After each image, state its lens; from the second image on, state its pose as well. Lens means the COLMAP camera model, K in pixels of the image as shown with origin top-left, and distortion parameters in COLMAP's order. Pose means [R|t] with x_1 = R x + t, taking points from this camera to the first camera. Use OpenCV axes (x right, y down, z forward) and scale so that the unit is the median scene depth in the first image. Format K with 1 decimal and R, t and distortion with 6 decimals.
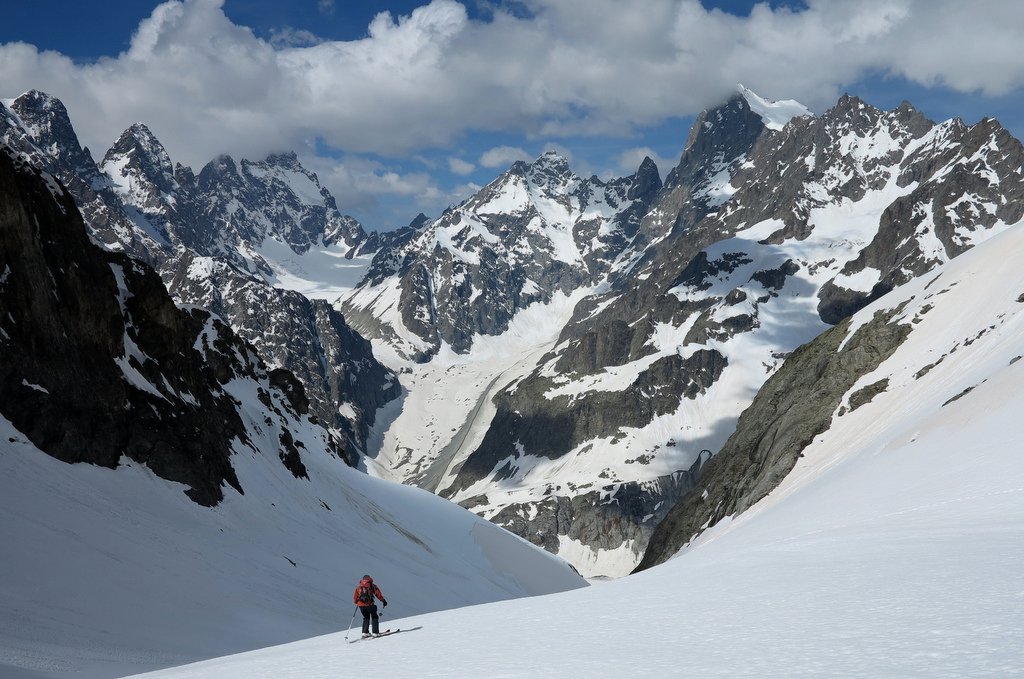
lens RADIAL K [[902.2, 0, 468.0], [0, 902.2, 415.0], [0, 0, 1]] dist [-0.049526, 0.005349]
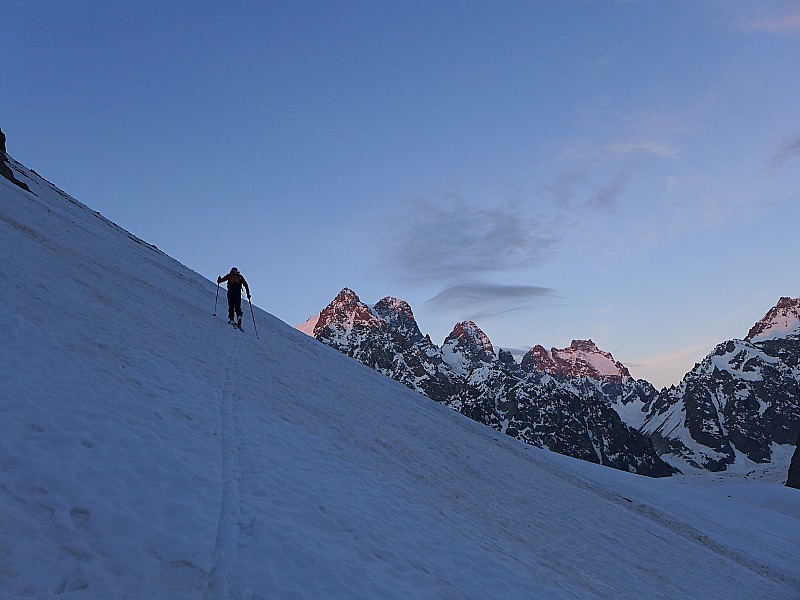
lens RADIAL K [[591.1, 0, 400.0], [0, 591.1, 300.0], [0, 0, 1]] dist [-0.033819, 0.000360]
pose [[0.849747, -0.203583, -0.486297, 0.002889], [-0.028049, 0.903665, -0.427321, 0.049320], [0.526445, 0.376755, 0.762176, 0.220612]]
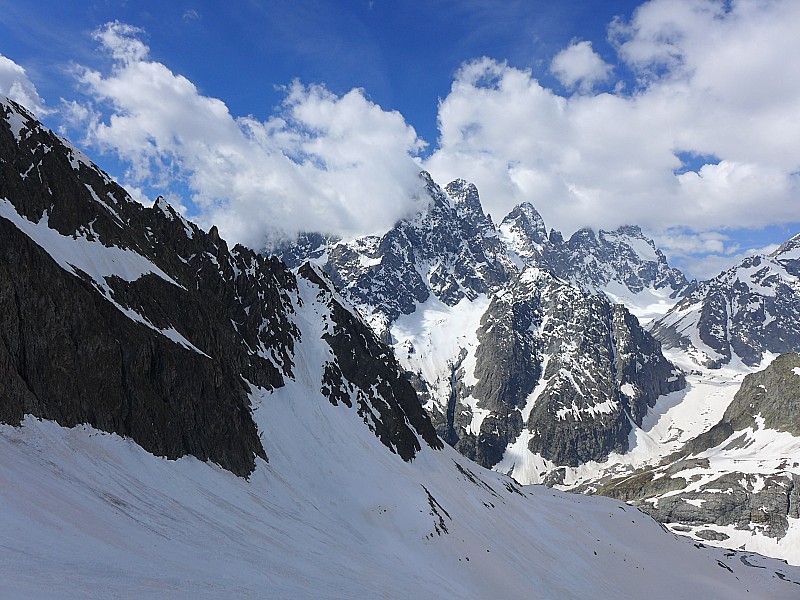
lens RADIAL K [[565.9, 0, 400.0], [0, 565.9, 300.0], [0, 0, 1]] dist [-0.057150, 0.005575]
pose [[0.810005, 0.036881, -0.585261, 0.037585], [-0.153261, 0.976647, -0.150569, 0.025291], [0.566041, 0.211660, 0.796742, 0.124084]]
